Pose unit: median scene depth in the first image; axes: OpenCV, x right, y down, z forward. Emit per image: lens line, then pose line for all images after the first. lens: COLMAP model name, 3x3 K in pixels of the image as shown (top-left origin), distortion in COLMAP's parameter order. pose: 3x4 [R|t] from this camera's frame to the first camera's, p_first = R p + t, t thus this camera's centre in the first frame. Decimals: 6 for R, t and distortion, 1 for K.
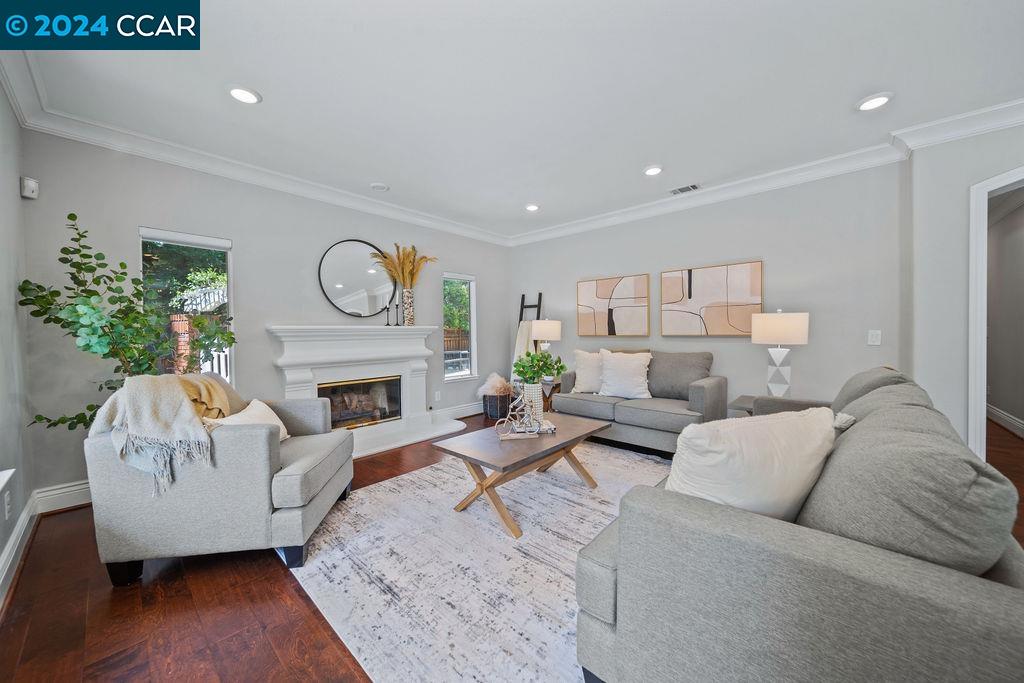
lens RADIAL K [[367.4, 0, 511.8], [0, 367.4, 330.1], [0, 0, 1]] dist [-0.000636, -0.000057]
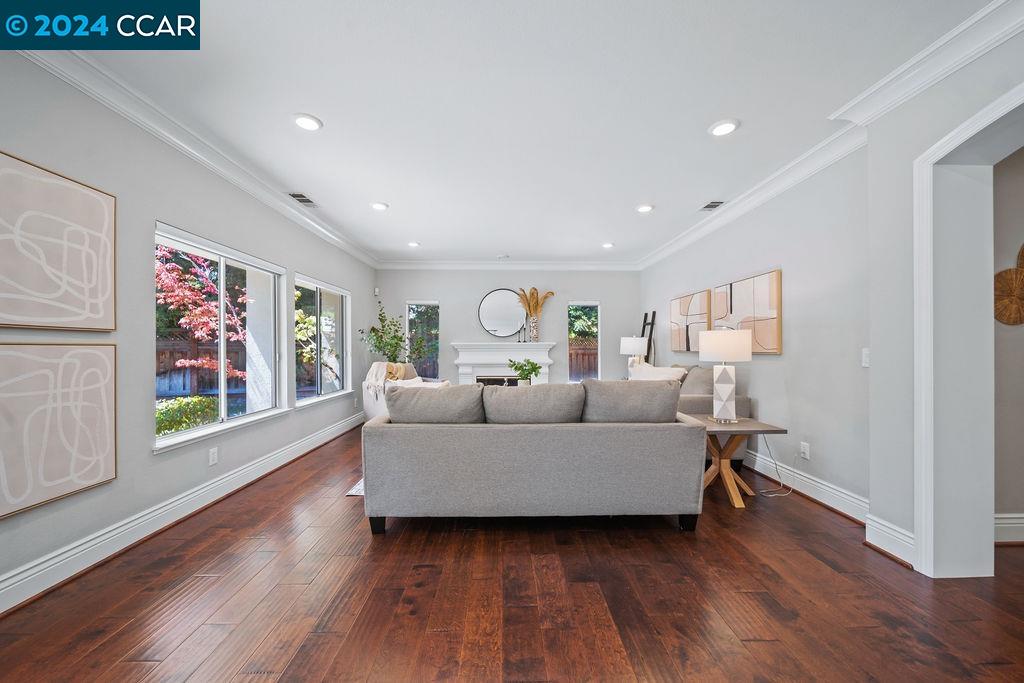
lens RADIAL K [[371.7, 0, 512.0], [0, 371.7, 341.5], [0, 0, 1]] dist [-0.000033, -0.000003]
pose [[0.687117, -0.003303, -0.726539, 0.761234], [-0.001760, 0.999979, -0.006211, -0.005927], [0.726544, 0.005546, 0.687097, -0.079204]]
